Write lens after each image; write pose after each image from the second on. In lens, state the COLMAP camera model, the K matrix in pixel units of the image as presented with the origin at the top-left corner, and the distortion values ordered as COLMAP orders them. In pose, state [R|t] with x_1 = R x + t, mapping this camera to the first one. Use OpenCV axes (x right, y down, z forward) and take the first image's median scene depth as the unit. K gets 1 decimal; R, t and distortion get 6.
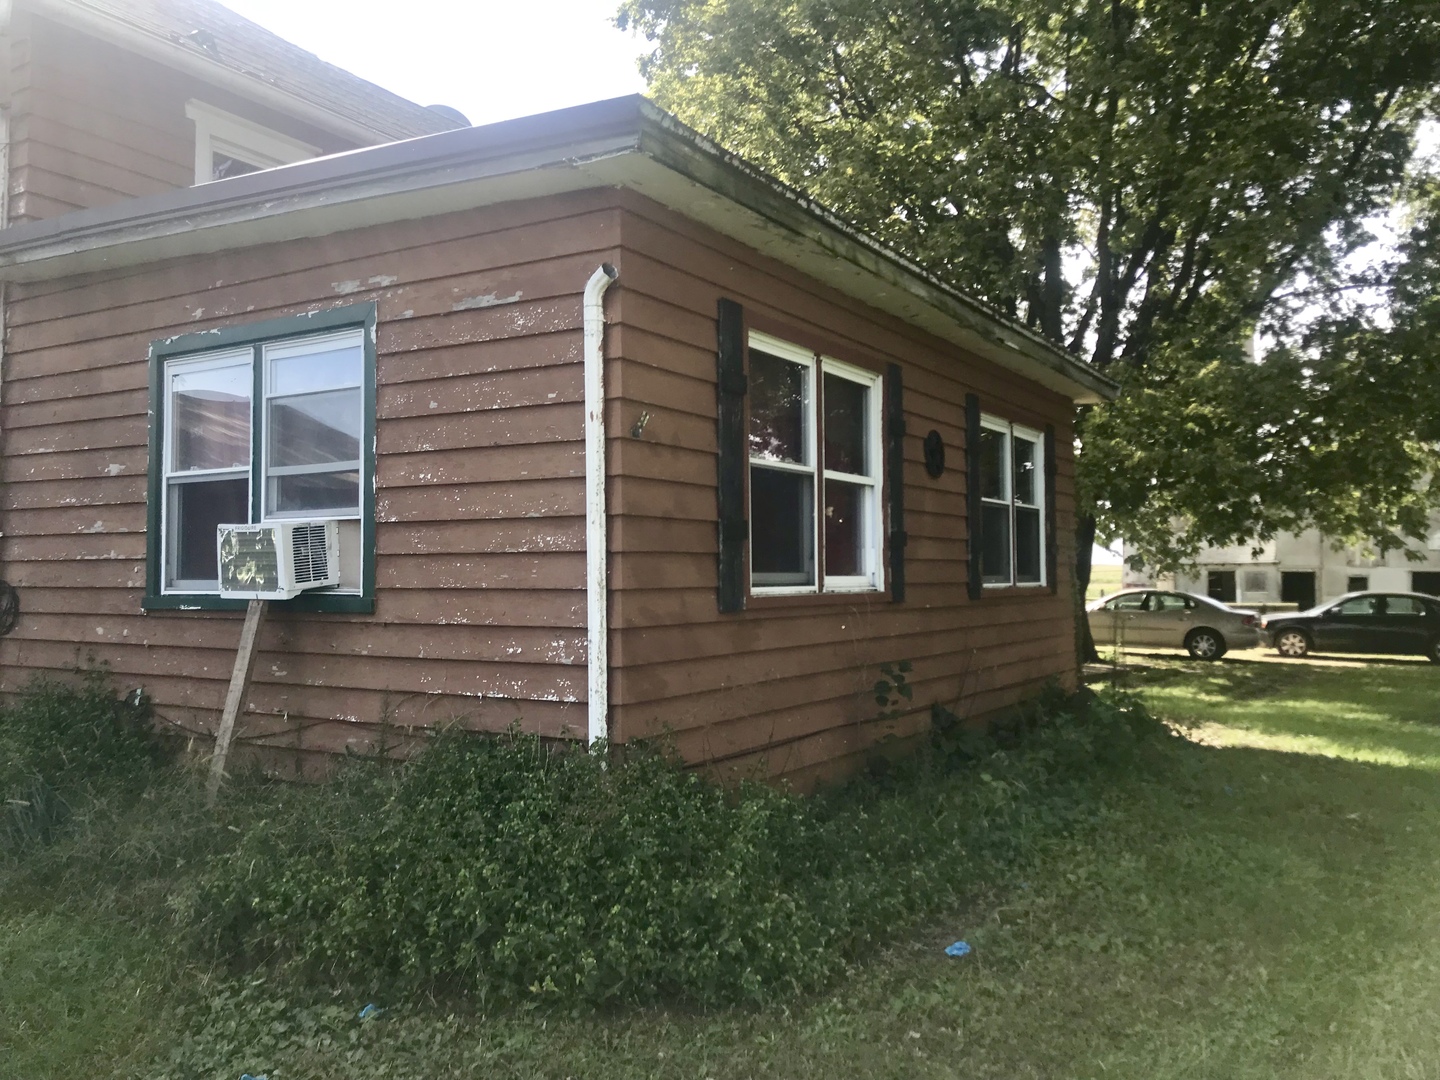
lens RADIAL K [[1170.6, 0, 720.0], [0, 1170.6, 540.0], [0, 0, 1]] dist [0.002826, -0.002726]
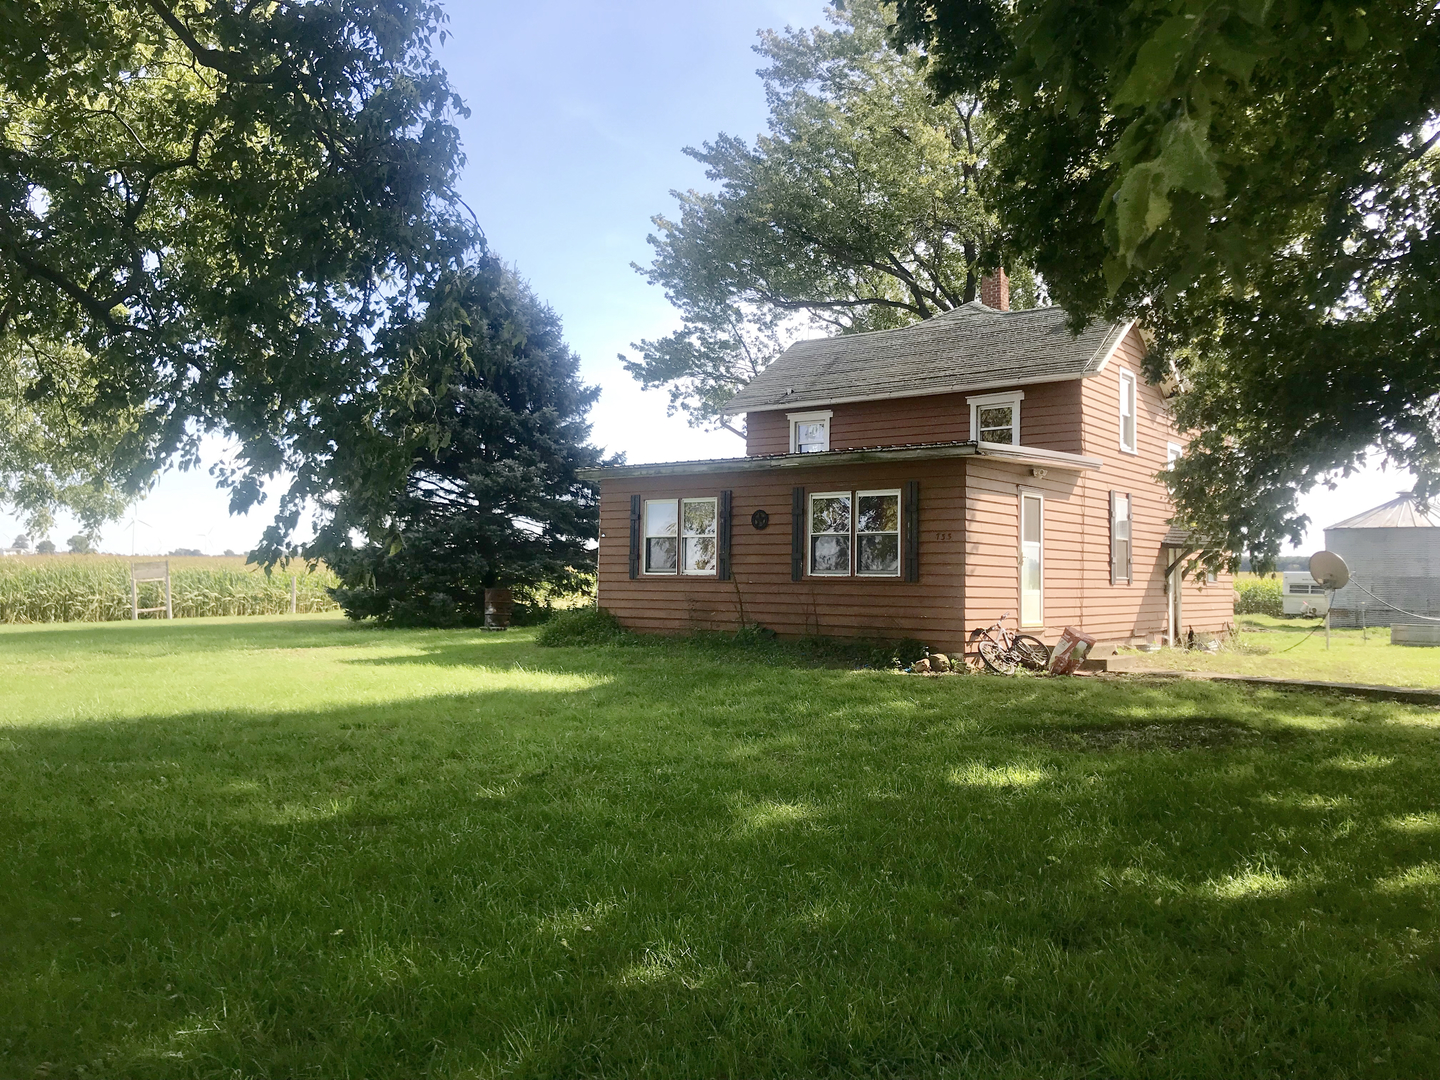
lens RADIAL K [[1183.2, 0, 720.0], [0, 1183.2, 540.0], [0, 0, 1]] dist [0.080902, -0.202394]
pose [[-0.095887, -0.041005, -0.994547, 3.143586], [0.015661, 0.998965, -0.042697, 0.086391], [0.995269, -0.019670, -0.095146, 1.376850]]
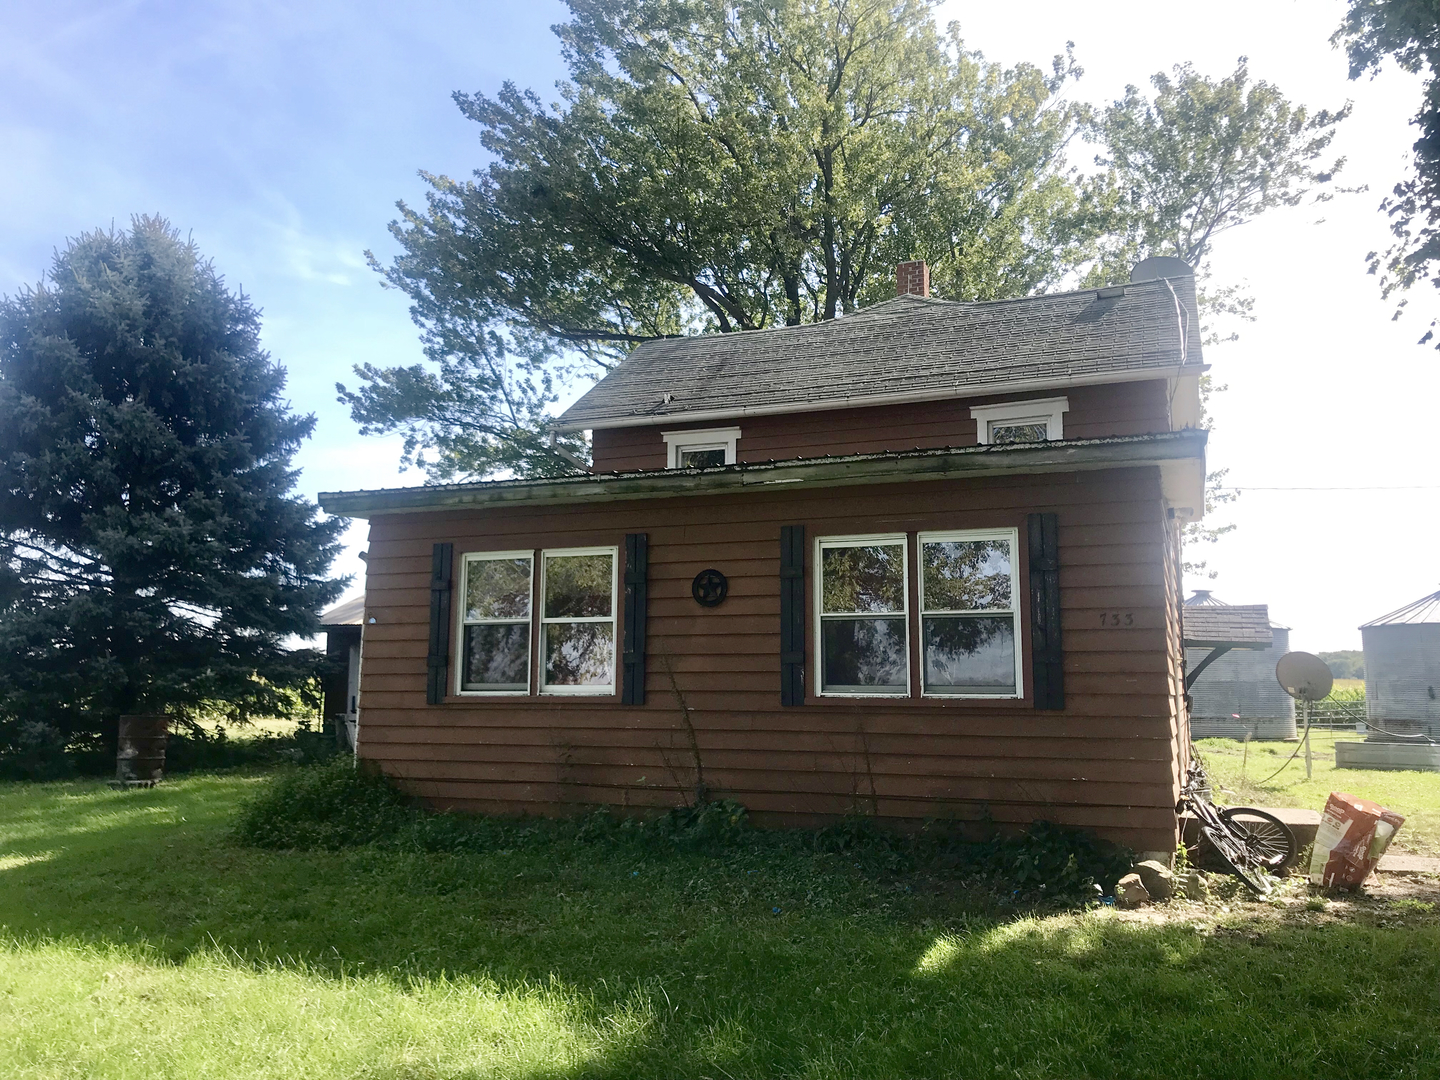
lens RADIAL K [[1170.6, 0, 720.0], [0, 1170.6, 540.0], [0, 0, 1]] dist [0.002826, -0.002726]
pose [[0.179117, -0.128559, -0.975392, 1.699791], [0.024737, 0.991701, -0.126166, 0.041467], [0.983517, -0.001530, 0.180810, 0.938211]]
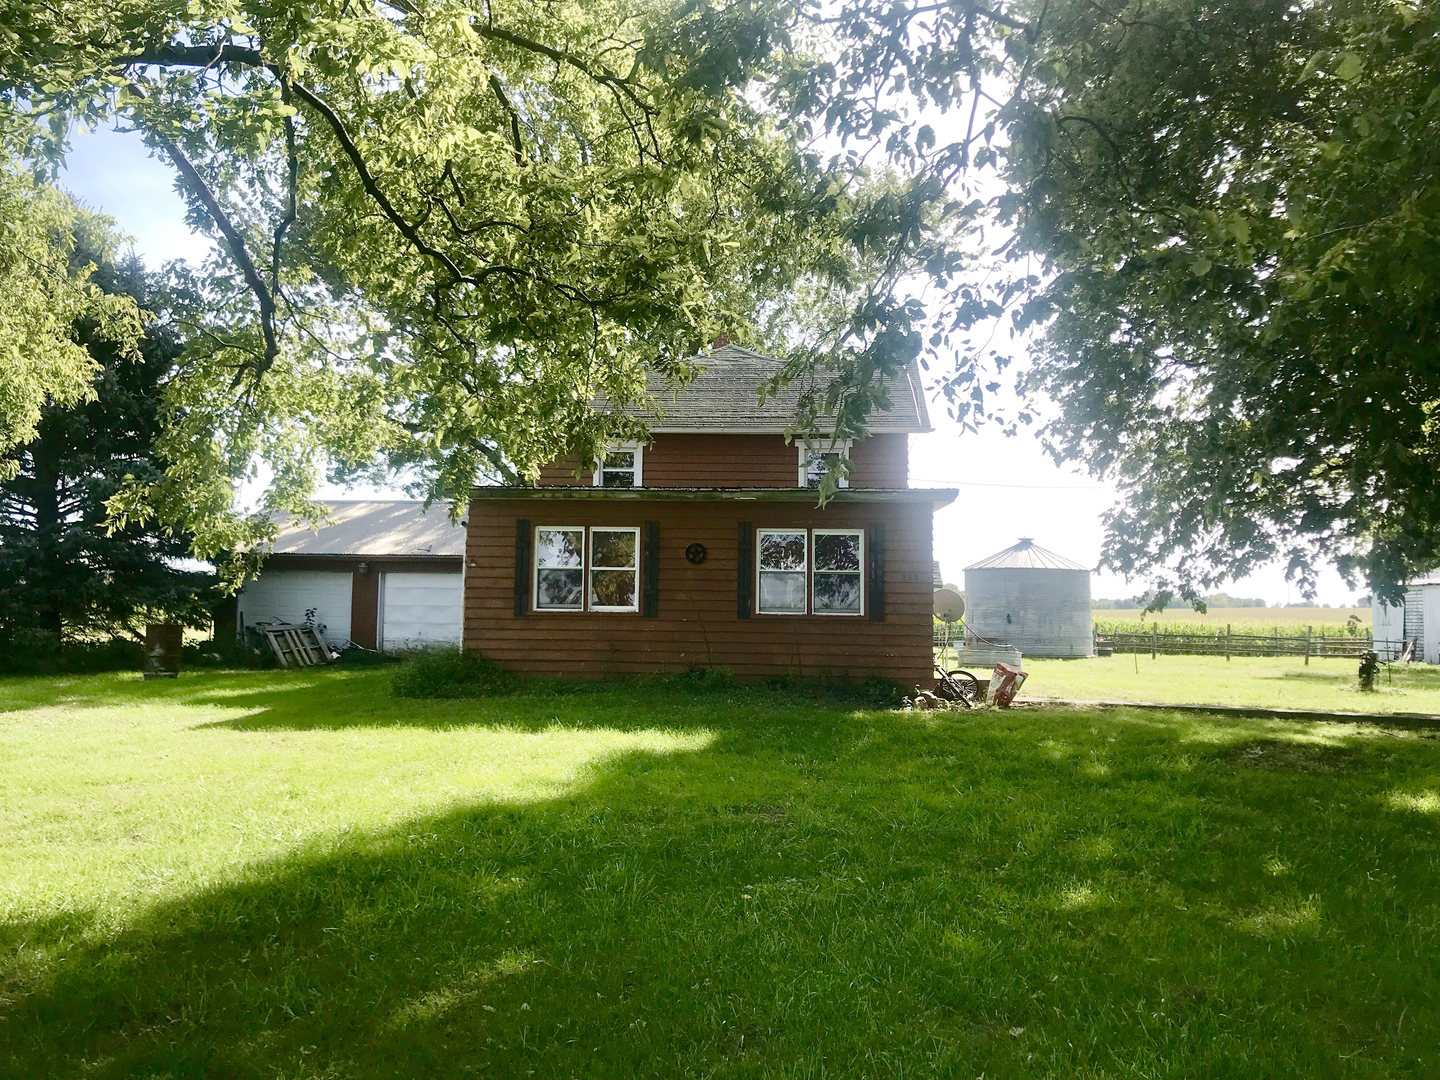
lens RADIAL K [[1170.6, 0, 720.0], [0, 1170.6, 540.0], [0, 0, 1]] dist [0.002826, -0.002726]
pose [[0.475357, -0.053790, -0.878147, 2.637555], [0.010900, 0.998413, -0.055257, 0.031667], [0.879726, 0.016695, 0.475188, -0.047676]]
